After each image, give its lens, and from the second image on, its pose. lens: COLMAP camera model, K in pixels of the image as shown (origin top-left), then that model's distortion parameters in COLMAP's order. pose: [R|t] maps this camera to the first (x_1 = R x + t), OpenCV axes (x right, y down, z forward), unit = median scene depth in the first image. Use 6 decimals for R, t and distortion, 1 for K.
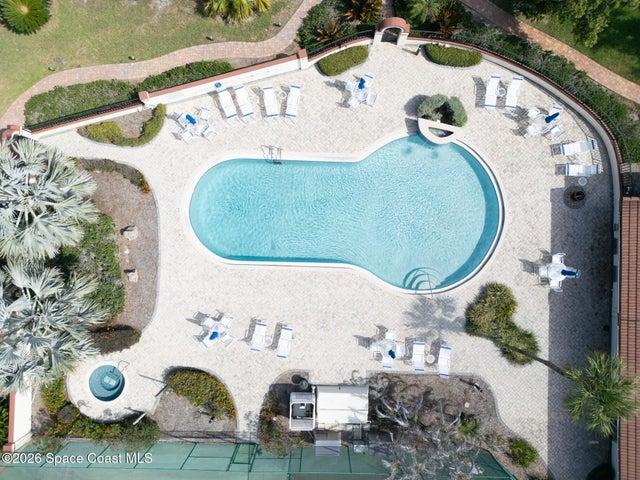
lens RADIAL K [[449.0, 0, 320.0], [0, 449.0, 240.0], [0, 0, 1]] dist [0.095187, -0.127060]
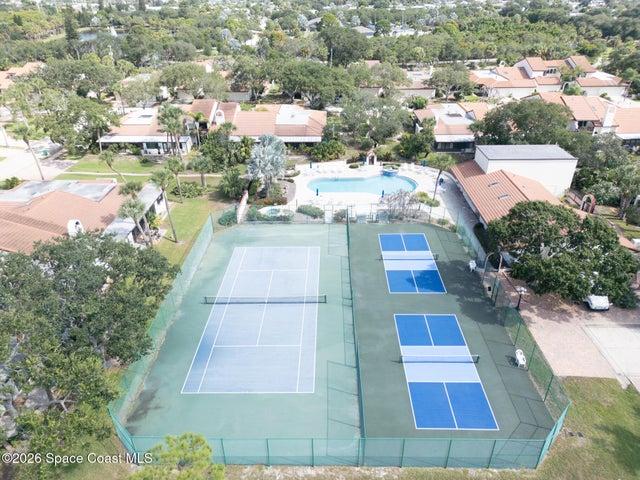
lens RADIAL K [[449.0, 0, 320.0], [0, 449.0, 240.0], [0, 0, 1]] dist [0.095187, -0.127060]
pose [[0.999825, -0.003190, -0.018420, -0.163178], [-0.014423, 0.495213, -0.868652, 2.575090], [0.011892, 0.868766, 0.495081, -0.107164]]
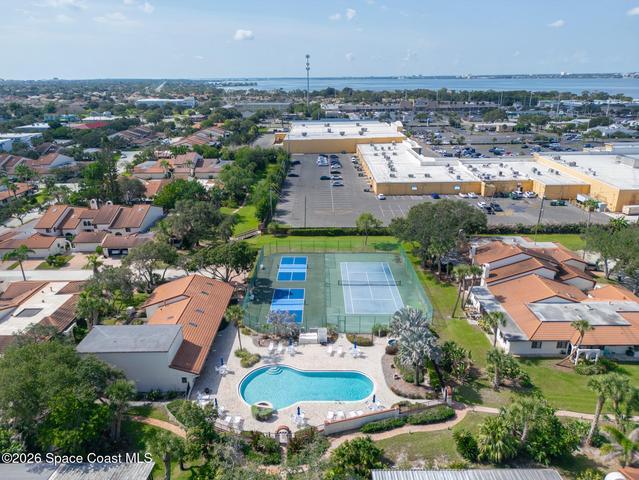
lens RADIAL K [[448.3, 0, 319.5], [0, 448.3, 240.0], [0, 0, 1]] dist [0.095187, -0.127060]
pose [[-0.999808, 0.016759, -0.010202, -0.001651], [-0.014753, -0.299392, 0.954016, -2.094648], [0.012934, 0.953983, 0.299581, -0.415506]]
